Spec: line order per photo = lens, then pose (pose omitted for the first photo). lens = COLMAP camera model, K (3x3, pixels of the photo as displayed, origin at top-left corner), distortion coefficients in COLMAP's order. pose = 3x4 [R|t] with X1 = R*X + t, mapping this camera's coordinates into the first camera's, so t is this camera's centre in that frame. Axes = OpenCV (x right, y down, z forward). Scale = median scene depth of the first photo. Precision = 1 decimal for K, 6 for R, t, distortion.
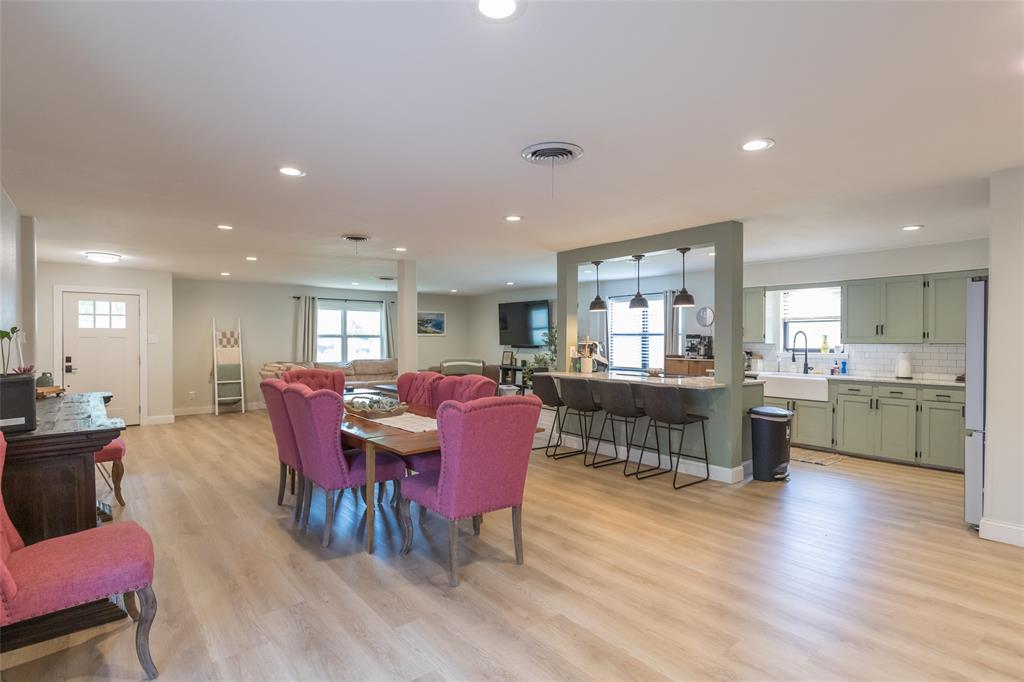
lens RADIAL K [[517.1, 0, 519.1], [0, 517.1, 341.8], [0, 0, 1]] dist [0.007433, 0.000474]
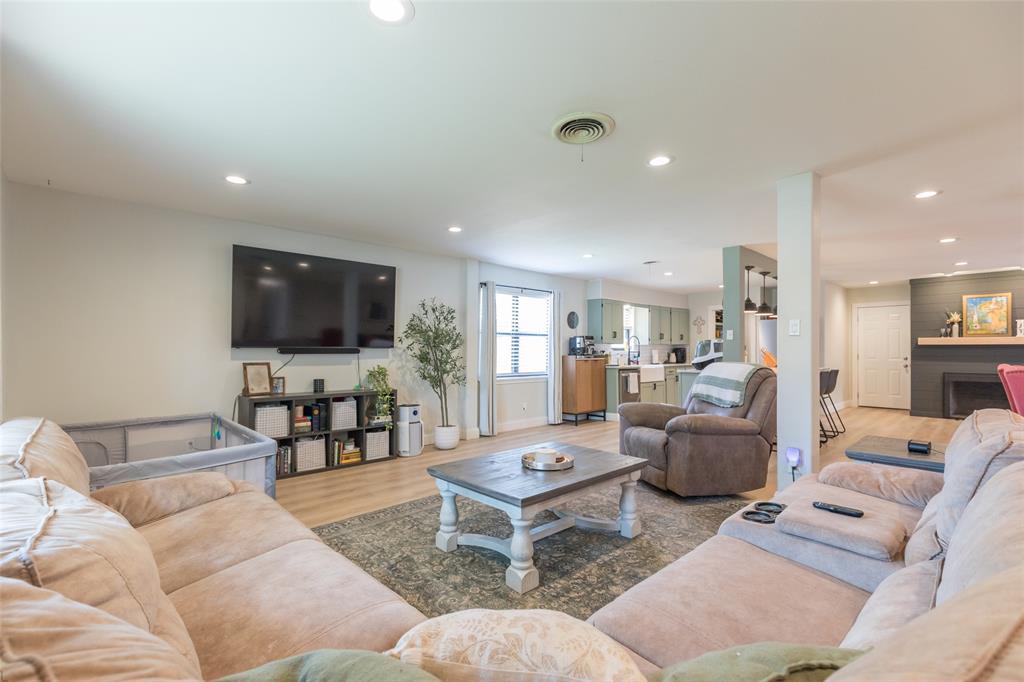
lens RADIAL K [[471.4, 0, 512.9], [0, 471.4, 343.7], [0, 0, 1]] dist [0.012219, 0.001451]
pose [[-0.048550, 0.008282, 0.998786, -0.818731], [0.003000, 0.999962, -0.008146, 0.012679], [-0.998816, 0.002601, -0.048573, 1.522518]]
